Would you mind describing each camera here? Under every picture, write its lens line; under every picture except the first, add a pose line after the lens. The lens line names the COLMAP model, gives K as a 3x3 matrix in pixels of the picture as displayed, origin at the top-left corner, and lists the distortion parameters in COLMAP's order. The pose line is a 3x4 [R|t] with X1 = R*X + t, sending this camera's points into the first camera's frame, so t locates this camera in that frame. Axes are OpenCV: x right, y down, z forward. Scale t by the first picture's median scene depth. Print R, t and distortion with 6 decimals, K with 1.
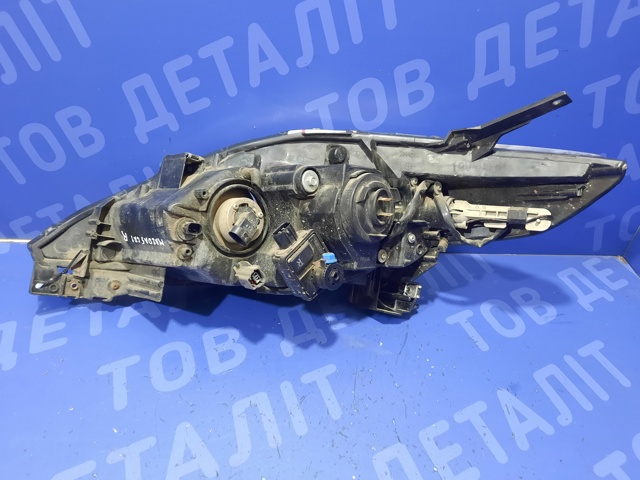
lens RADIAL K [[477.3, 0, 322.7], [0, 477.3, 234.4], [0, 0, 1]] dist [0.027807, -0.043044]
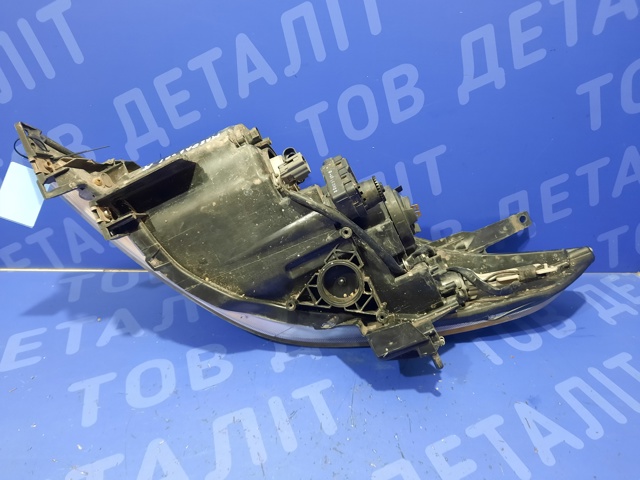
lens RADIAL K [[477.3, 0, 324.7], [0, 477.3, 236.2], [0, 0, 1]] dist [0.027807, -0.043044]
pose [[0.999131, -0.030791, -0.028092, 0.048646], [0.025658, 0.985518, -0.167621, 0.158019], [0.032847, 0.166755, 0.985451, 0.066827]]
